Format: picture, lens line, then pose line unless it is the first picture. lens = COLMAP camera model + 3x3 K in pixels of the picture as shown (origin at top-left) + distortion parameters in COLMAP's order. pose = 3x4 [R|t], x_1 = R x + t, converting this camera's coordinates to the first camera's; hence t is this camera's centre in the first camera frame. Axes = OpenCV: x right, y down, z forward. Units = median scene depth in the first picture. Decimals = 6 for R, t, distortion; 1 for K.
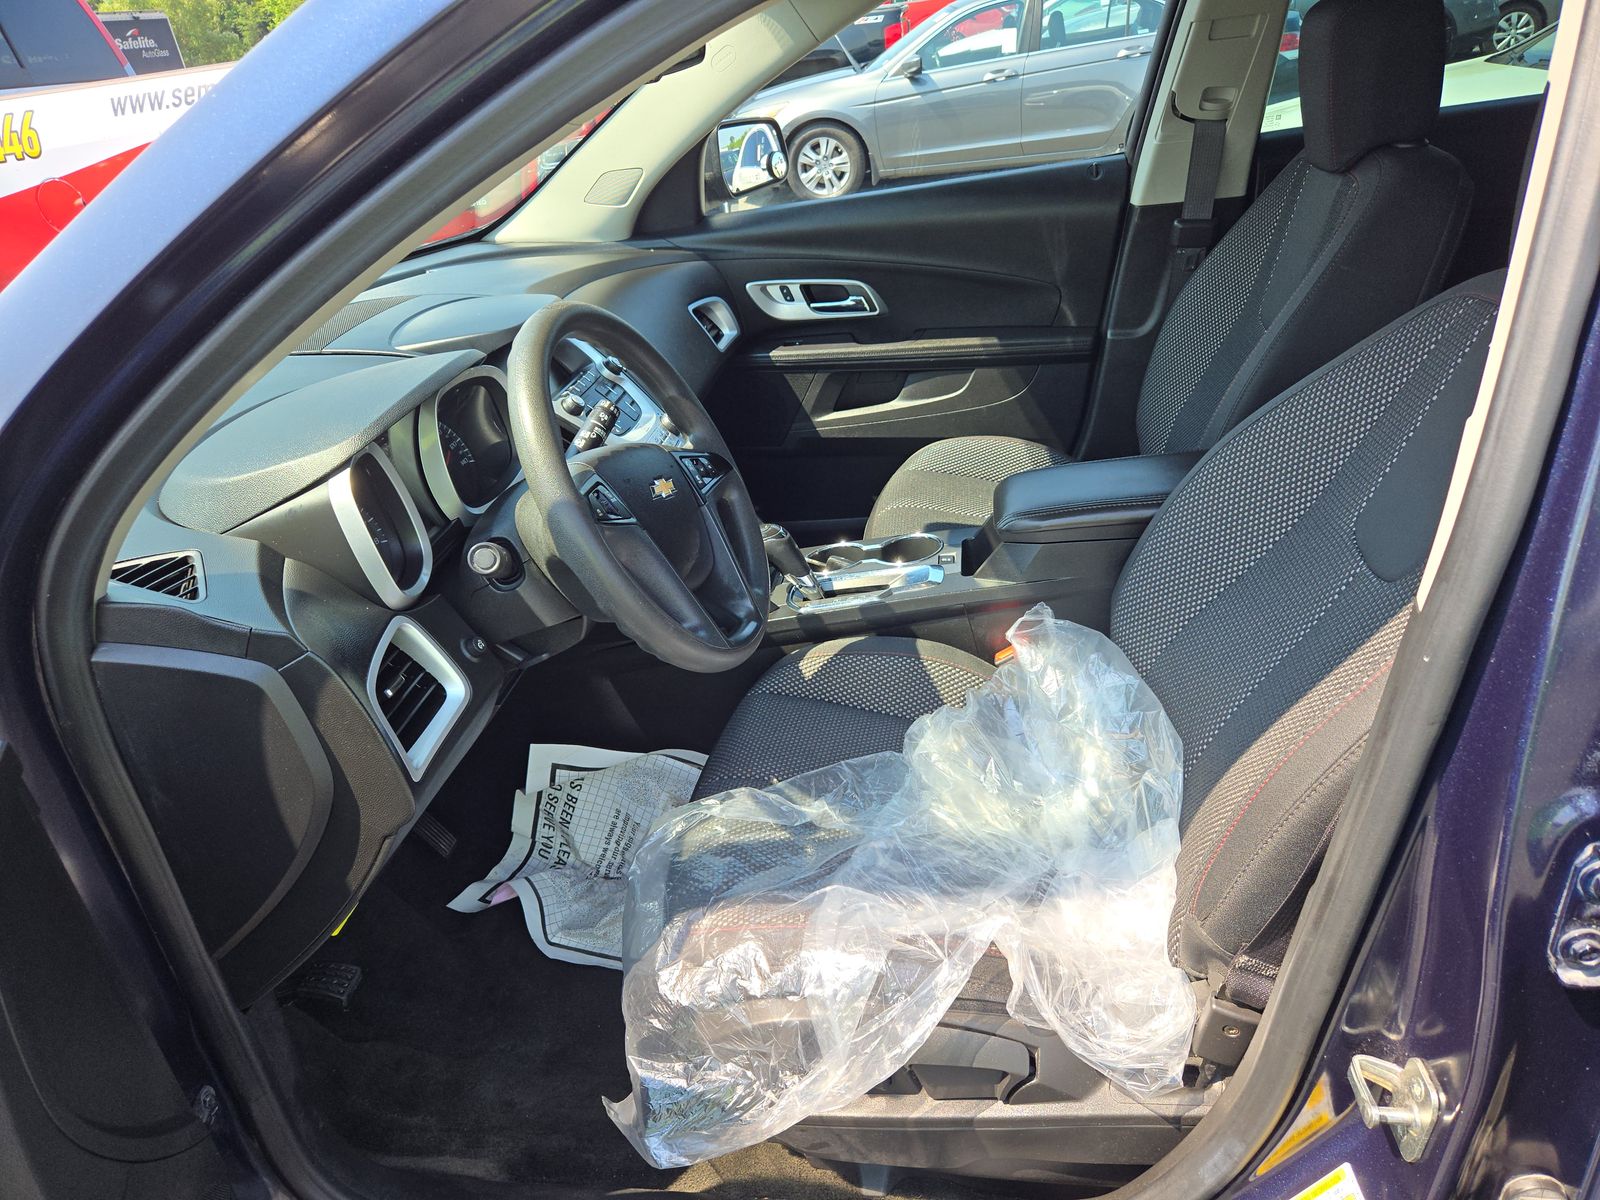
lens RADIAL K [[1075.8, 0, 803.9], [0, 1075.8, 589.1], [0, 0, 1]] dist [0.074517, -0.080889]
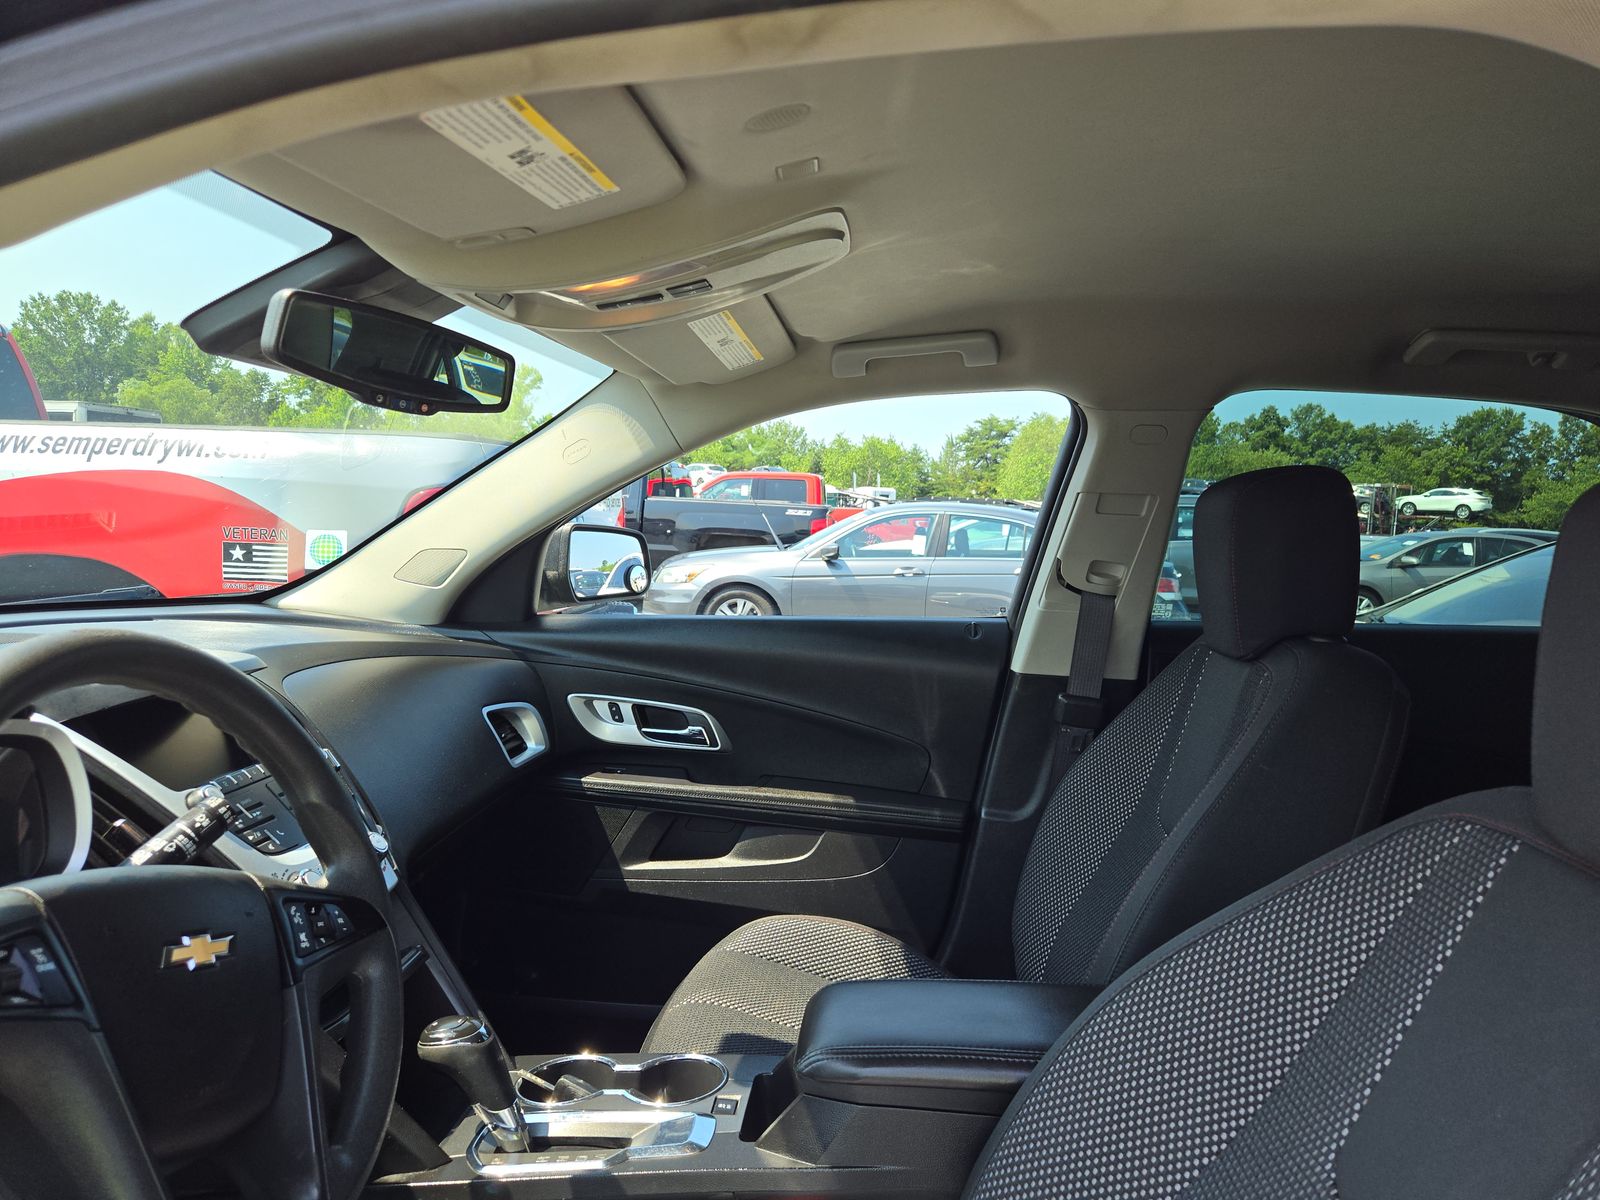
lens RADIAL K [[1075.8, 0, 803.9], [0, 1075.8, 589.1], [0, 0, 1]] dist [0.074517, -0.080889]
pose [[0.986681, 0.150846, 0.060883, 0.066197], [-0.113667, 0.907086, -0.405309, -0.036324], [-0.116365, 0.392990, 0.912150, 0.181301]]
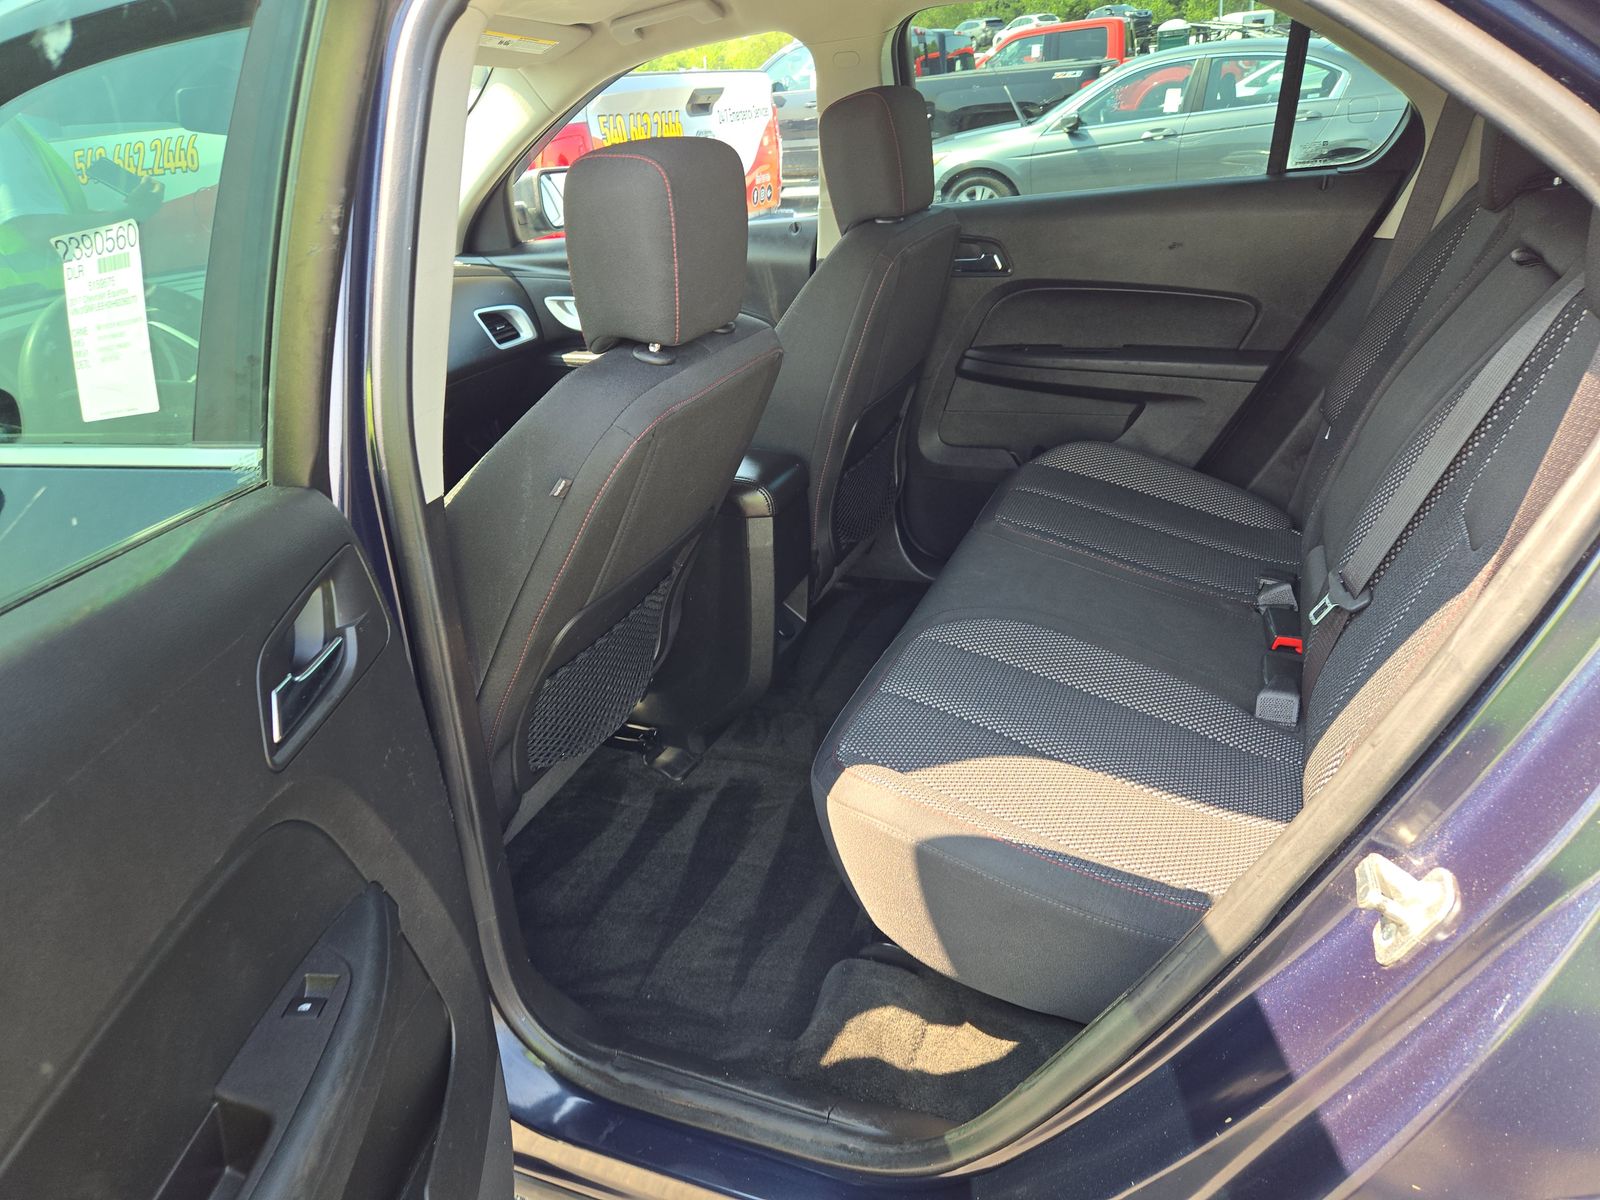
lens RADIAL K [[1075.8, 0, 803.9], [0, 1075.8, 589.1], [0, 0, 1]] dist [0.074517, -0.080889]
pose [[0.972890, 0.126313, -0.193729, 0.528705], [-0.132367, 0.991027, -0.018575, 0.031180], [0.189644, 0.043715, 0.980879, -0.146397]]
